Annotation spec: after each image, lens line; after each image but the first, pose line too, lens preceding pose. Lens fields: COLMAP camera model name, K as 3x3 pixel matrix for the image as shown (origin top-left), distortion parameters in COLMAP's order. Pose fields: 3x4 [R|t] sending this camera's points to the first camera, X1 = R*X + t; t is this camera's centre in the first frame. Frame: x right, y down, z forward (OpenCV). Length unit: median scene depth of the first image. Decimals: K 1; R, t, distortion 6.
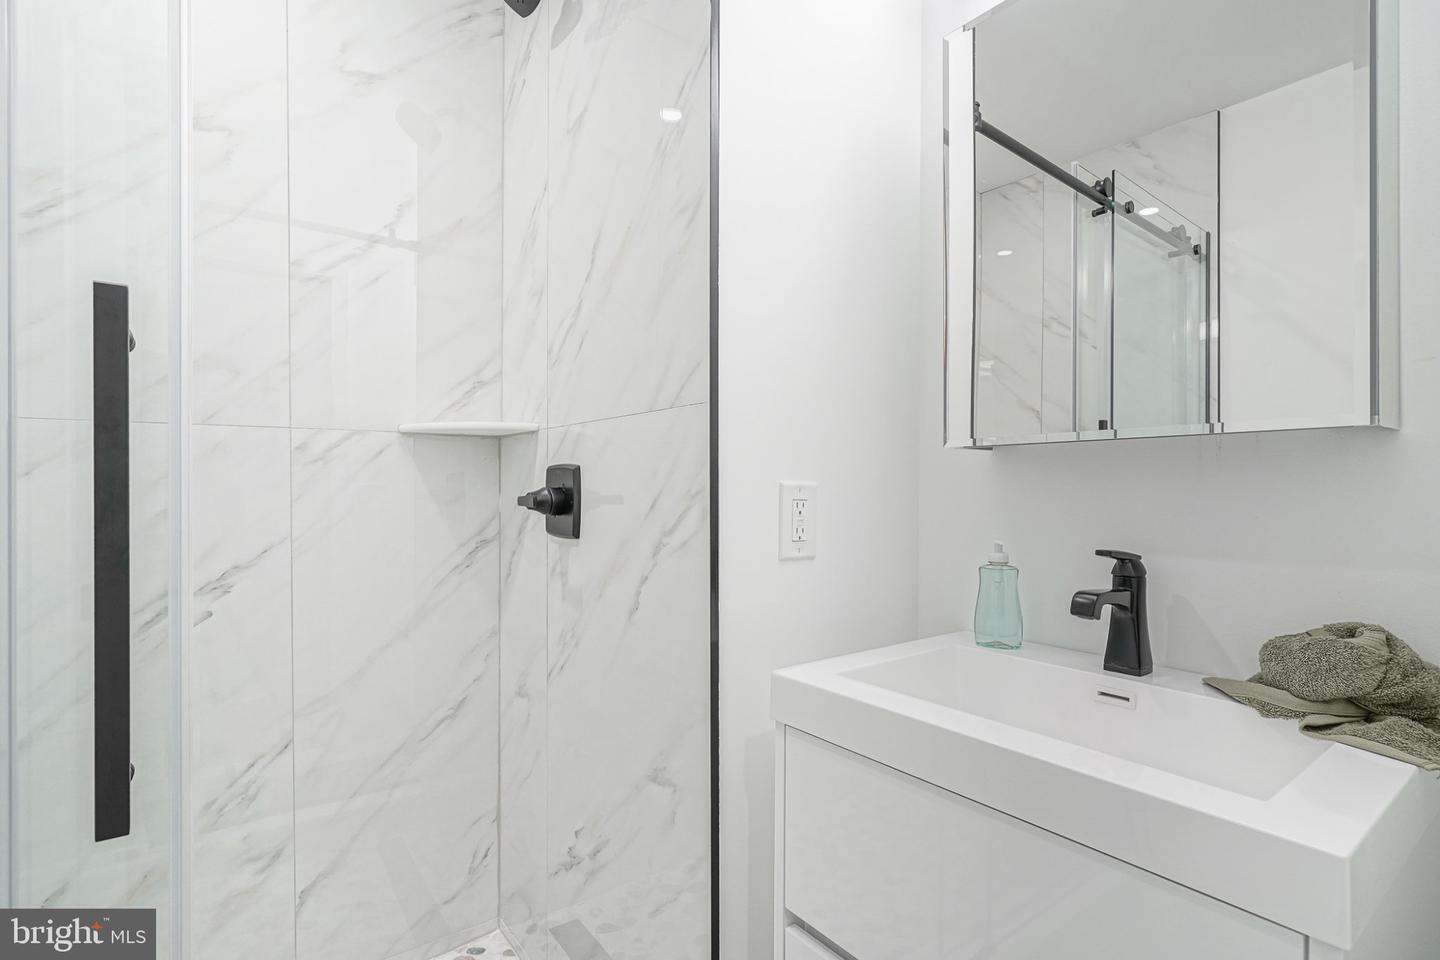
lens RADIAL K [[731.0, 0, 717.8], [0, 731.0, 496.9], [0, 0, 1]] dist [-0.004066, 0.000448]
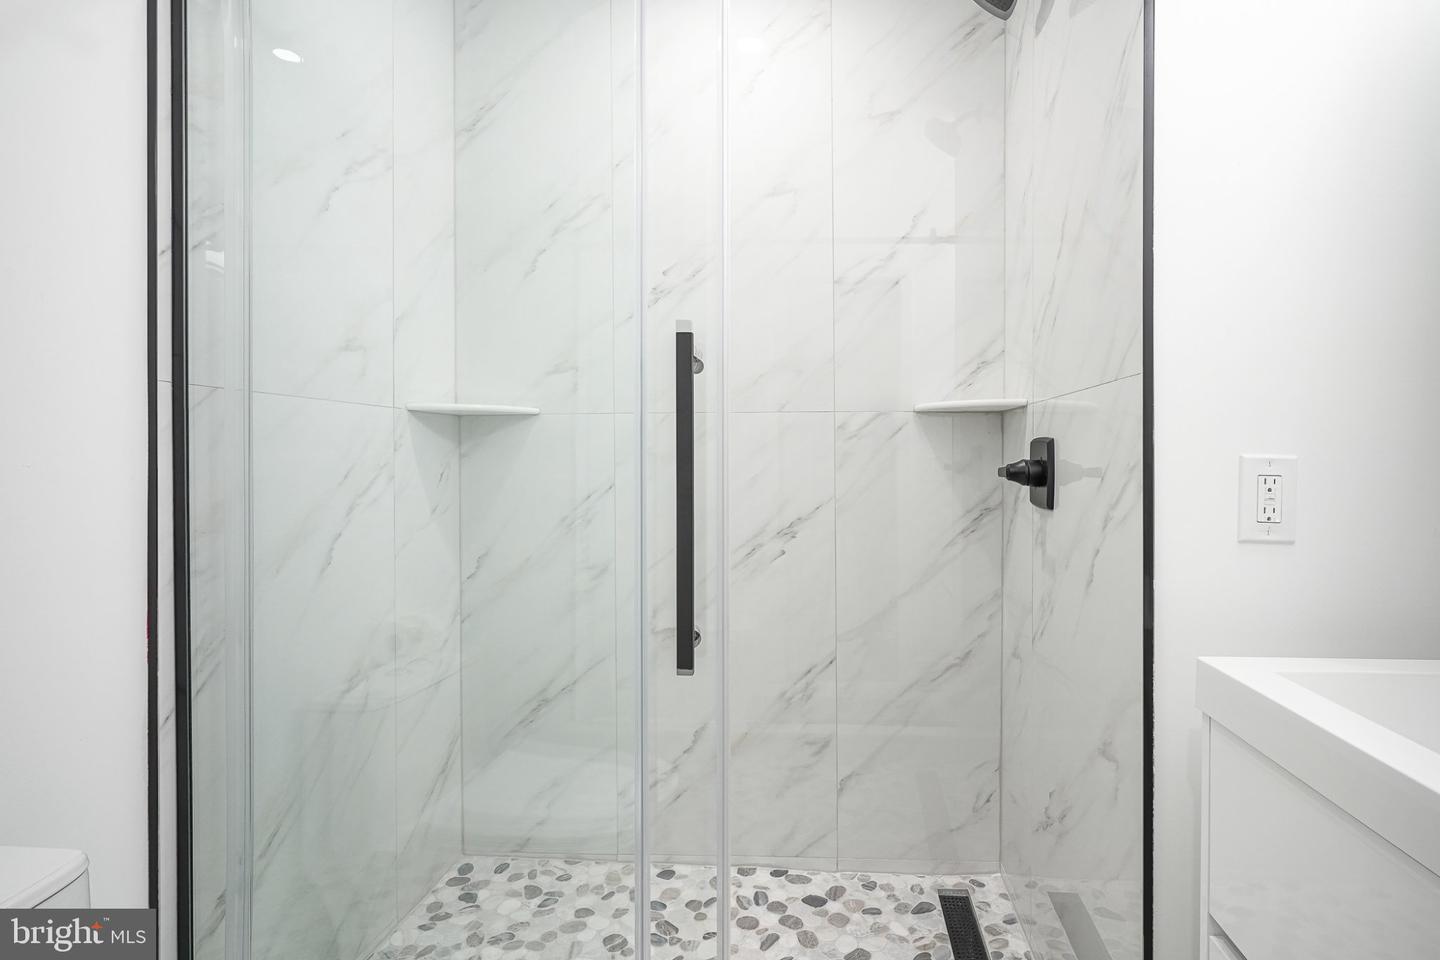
lens RADIAL K [[693.3, 0, 720.0], [0, 693.3, 480.0], [0, 0, 1]] dist [-0.004720, 0.002568]
pose [[0.738702, 0.024180, -0.673598, 0.097526], [-0.012395, 0.999675, 0.022291, -0.000291], [0.673918, -0.008117, 0.738762, -0.029773]]
